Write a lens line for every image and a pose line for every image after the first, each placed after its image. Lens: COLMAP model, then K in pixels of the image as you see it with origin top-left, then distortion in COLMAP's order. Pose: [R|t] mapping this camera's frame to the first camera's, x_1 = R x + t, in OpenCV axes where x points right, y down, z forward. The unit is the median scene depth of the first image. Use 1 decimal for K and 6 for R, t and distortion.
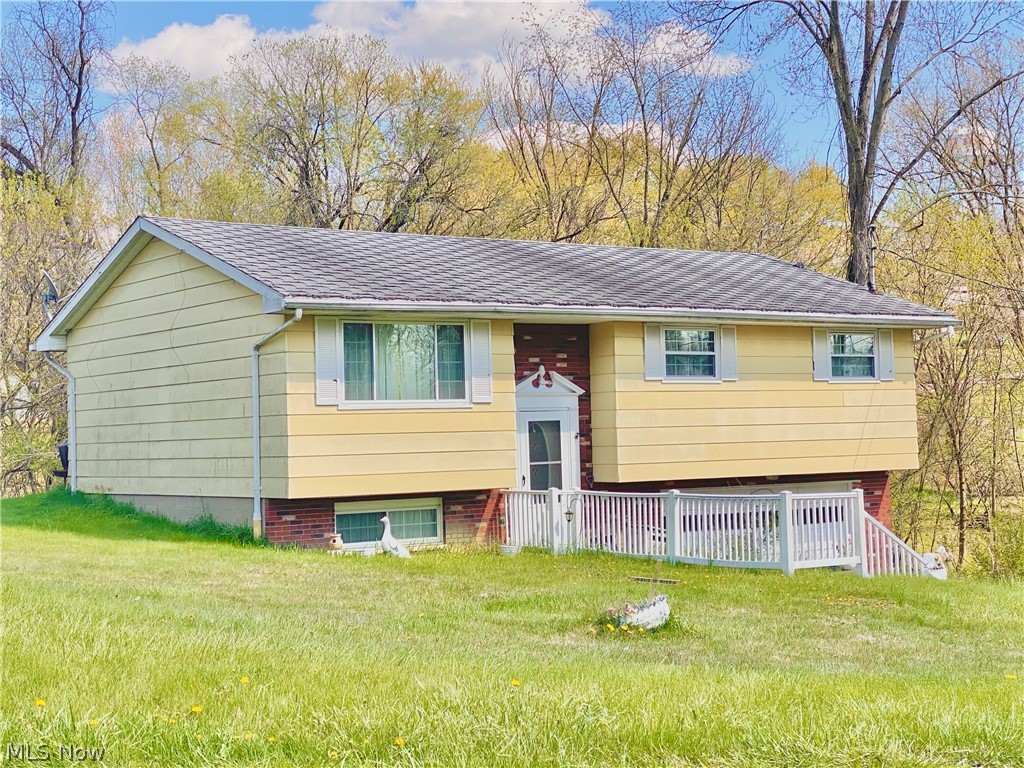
lens RADIAL K [[1635.3, 0, 512.0], [0, 1635.3, 385.5], [0, 0, 1]] dist [0.101297, 0.000000]
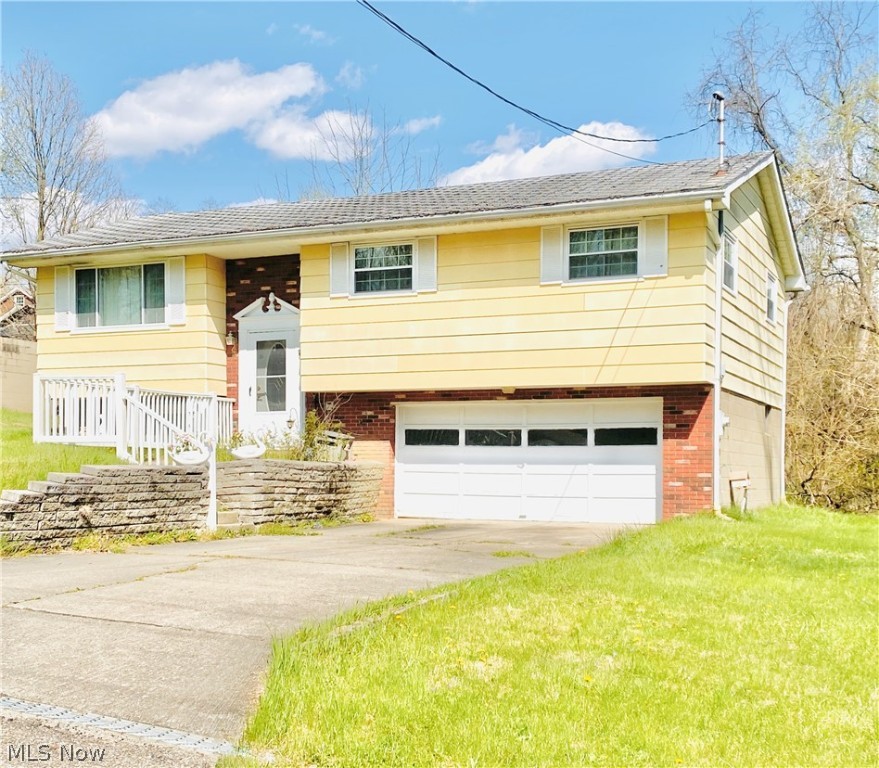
lens RADIAL K [[1146.6, 0, 439.7], [0, 1146.6, 385.5], [0, 0, 1]] dist [0.160255, 0.000000]
pose [[0.503752, -0.023268, -0.863535, 0.885277], [0.016687, 0.999713, -0.017202, 0.078884], [0.863687, -0.005744, 0.503996, 0.786027]]
